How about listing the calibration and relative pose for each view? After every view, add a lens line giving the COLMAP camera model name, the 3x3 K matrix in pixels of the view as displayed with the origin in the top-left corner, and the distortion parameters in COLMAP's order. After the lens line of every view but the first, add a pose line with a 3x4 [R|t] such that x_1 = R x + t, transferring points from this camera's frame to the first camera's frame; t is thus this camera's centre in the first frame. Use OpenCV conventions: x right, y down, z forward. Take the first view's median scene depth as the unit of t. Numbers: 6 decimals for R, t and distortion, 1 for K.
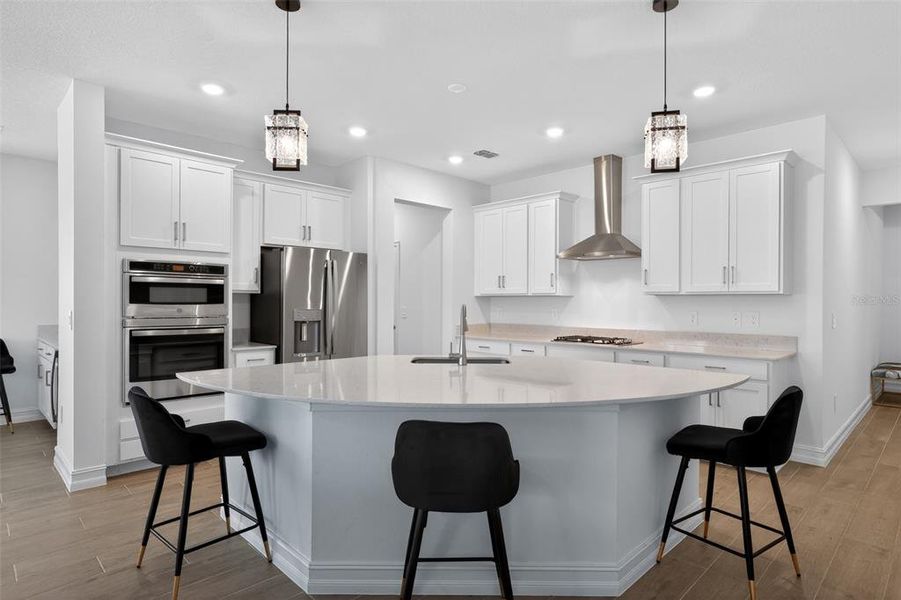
lens RADIAL K [[485.0, 0, 450.0], [0, 485.0, 299.2], [0, 0, 1]] dist [-0.007717, 0.001542]
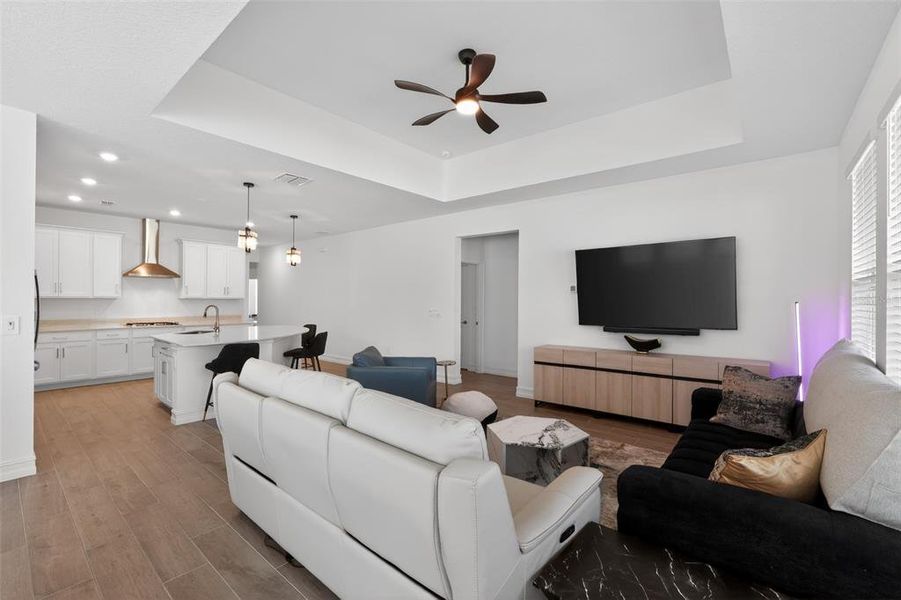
lens RADIAL K [[393.2, 0, 457.4], [0, 393.2, 300.4], [0, 0, 1]] dist [-0.031267, 0.009832]
pose [[-0.123305, -0.005443, 0.992354, -1.453672], [-0.012150, 0.999918, 0.003975, -0.024557], [-0.992294, -0.011567, -0.123361, 0.092734]]
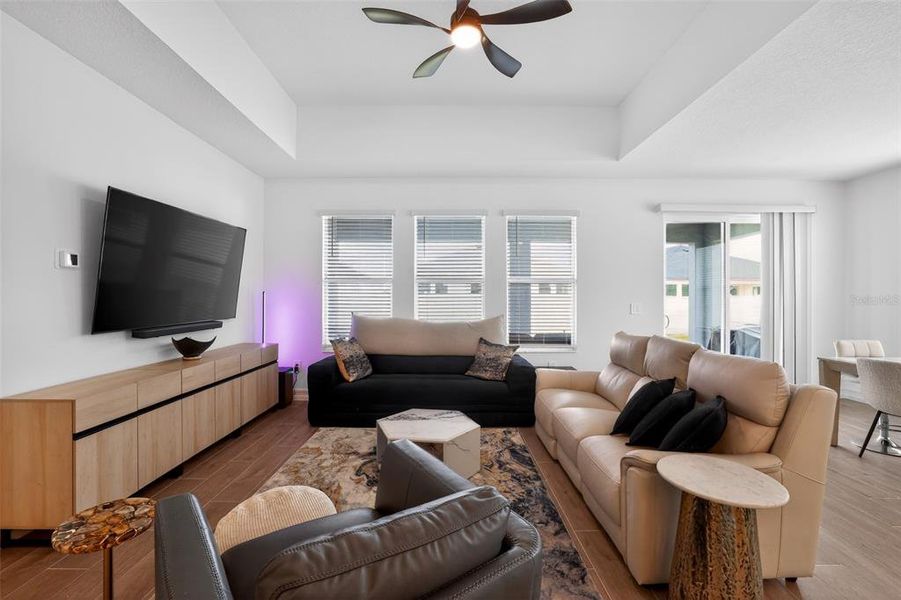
lens RADIAL K [[393.2, 0, 444.5], [0, 393.2, 296.3], [0, 0, 1]] dist [-0.031267, 0.009832]
pose [[-0.685786, -0.008030, -0.727759, -0.205369], [0.001067, 0.999927, -0.012038, 0.001546], [0.727803, -0.009032, -0.685727, 0.372967]]
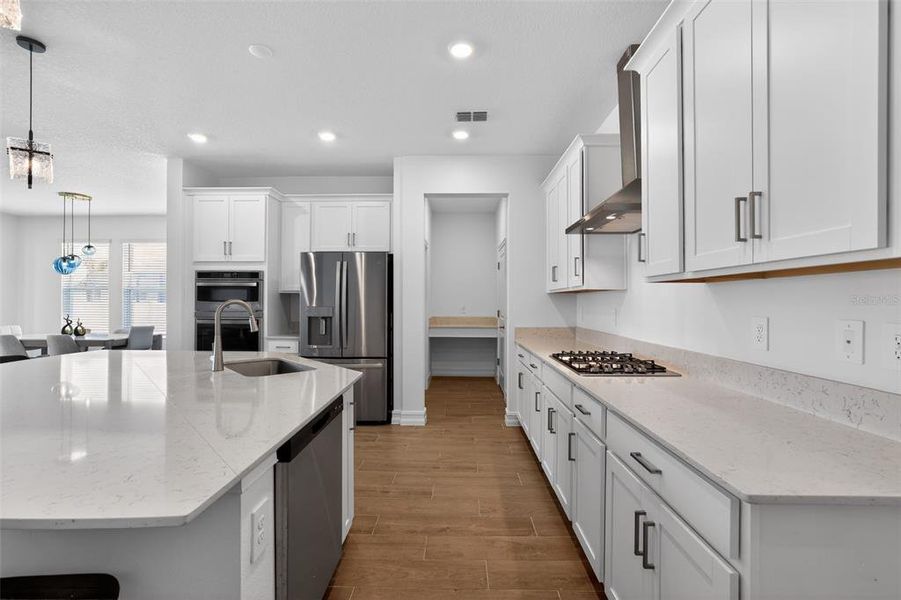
lens RADIAL K [[393.2, 0, 439.7], [0, 393.2, 300.2], [0, 0, 1]] dist [-0.031267, 0.009832]
pose [[0.702384, -0.005437, -0.711777, 0.600294], [0.003011, 0.999985, -0.004668, 0.012579], [0.711791, 0.001136, 0.702390, 0.605132]]
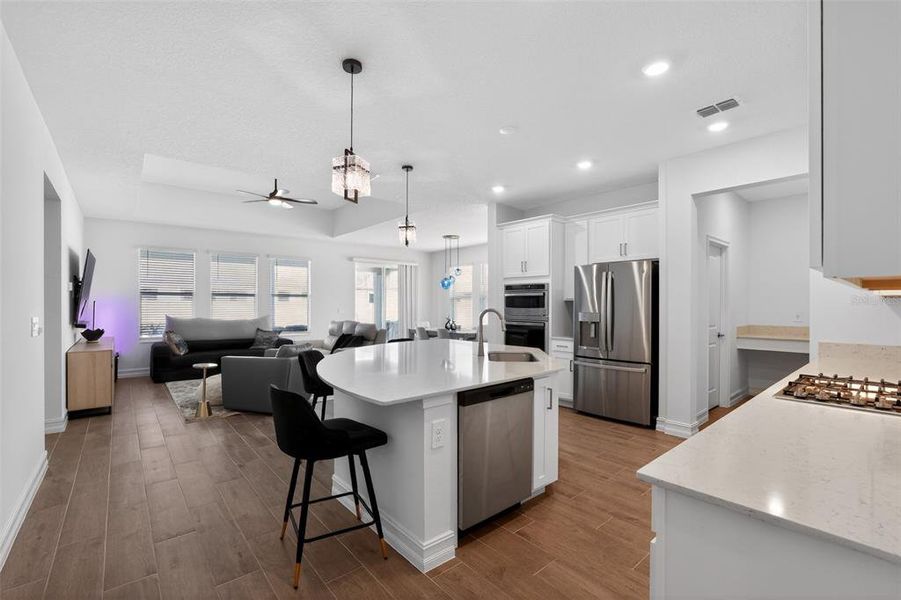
lens RADIAL K [[393.2, 0, 448.1], [0, 393.2, 304.6], [0, 0, 1]] dist [-0.031267, 0.009832]
pose [[-0.053230, -0.003497, -0.998576, 0.823514], [0.005484, 0.999978, -0.003794, 0.002029], [0.998567, -0.005678, -0.053210, 0.741177]]
